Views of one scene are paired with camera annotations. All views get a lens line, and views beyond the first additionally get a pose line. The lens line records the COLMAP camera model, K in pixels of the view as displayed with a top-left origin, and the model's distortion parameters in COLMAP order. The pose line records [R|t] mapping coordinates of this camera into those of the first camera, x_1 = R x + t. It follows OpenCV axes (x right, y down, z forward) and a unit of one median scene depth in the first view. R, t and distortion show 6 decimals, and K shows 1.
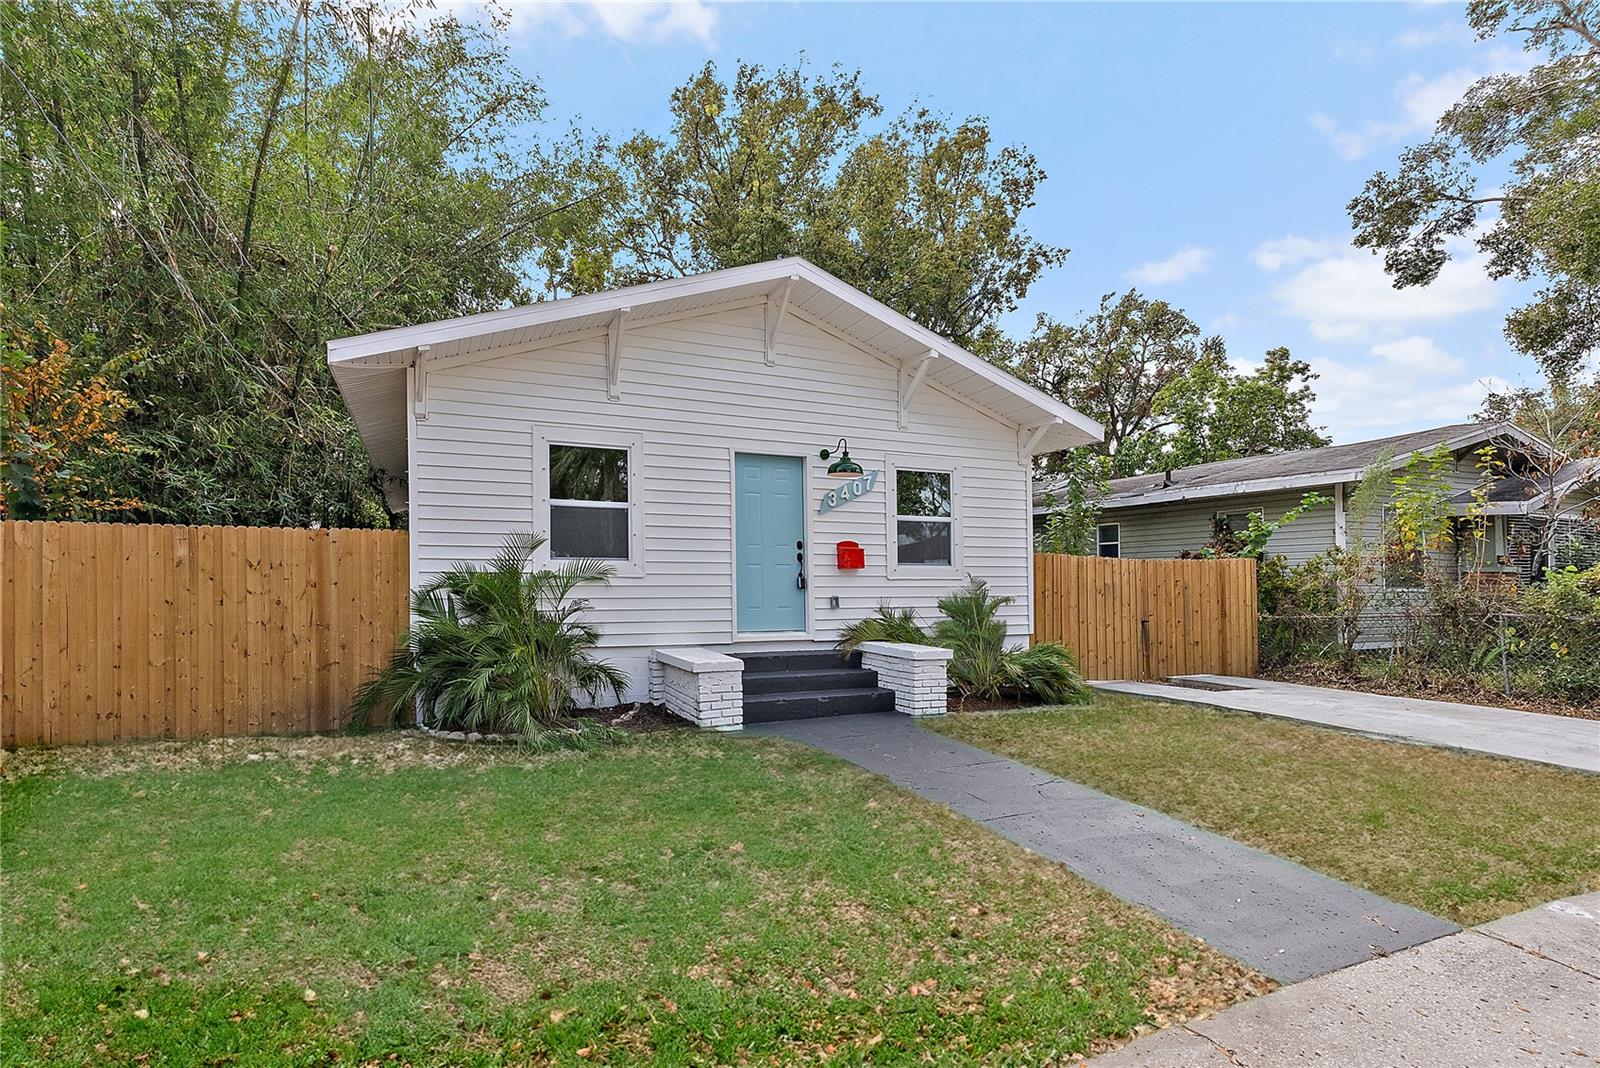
lens RADIAL K [[803.0, 0, 785.4], [0, 803.0, 570.2], [0, 0, 1]] dist [0.003926, -0.000337]
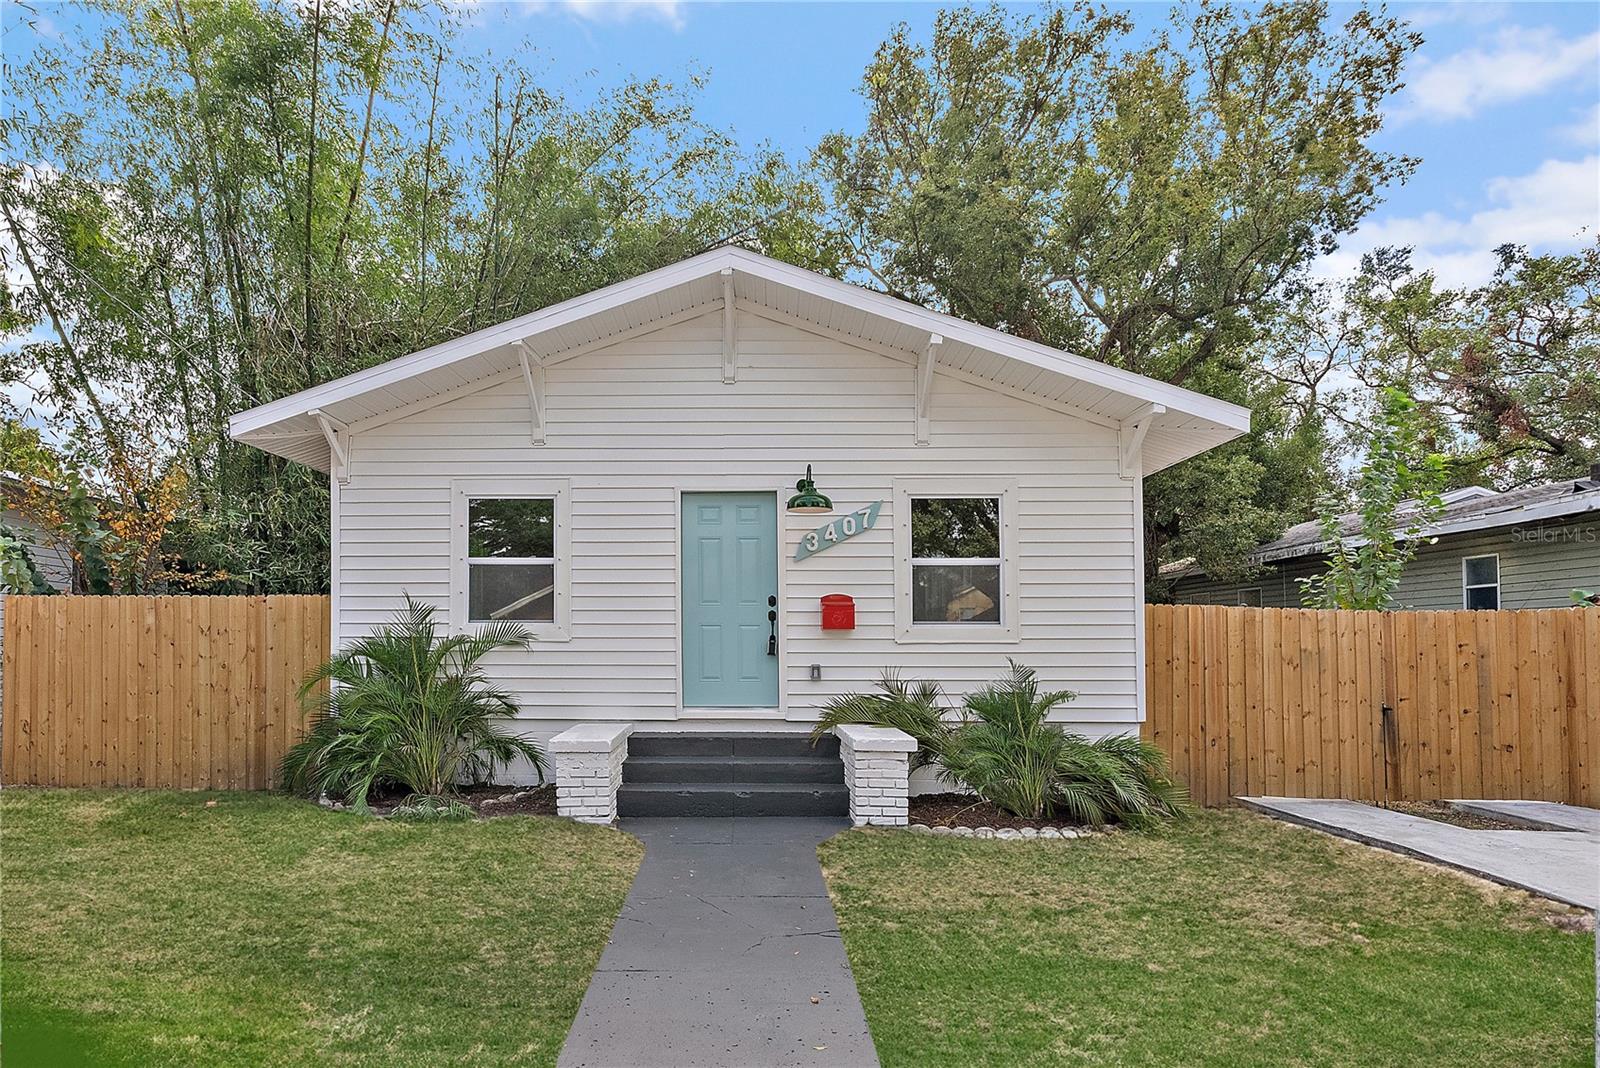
lens RADIAL K [[916.2, 0, 766.4], [0, 916.2, 631.4], [0, 0, 1]] dist [-0.000425, 0.007527]
pose [[0.897315, -0.006903, -0.441337, 0.425412], [0.006486, 0.999976, -0.002453, 0.001412], [0.441343, -0.000661, 0.897338, 0.176839]]
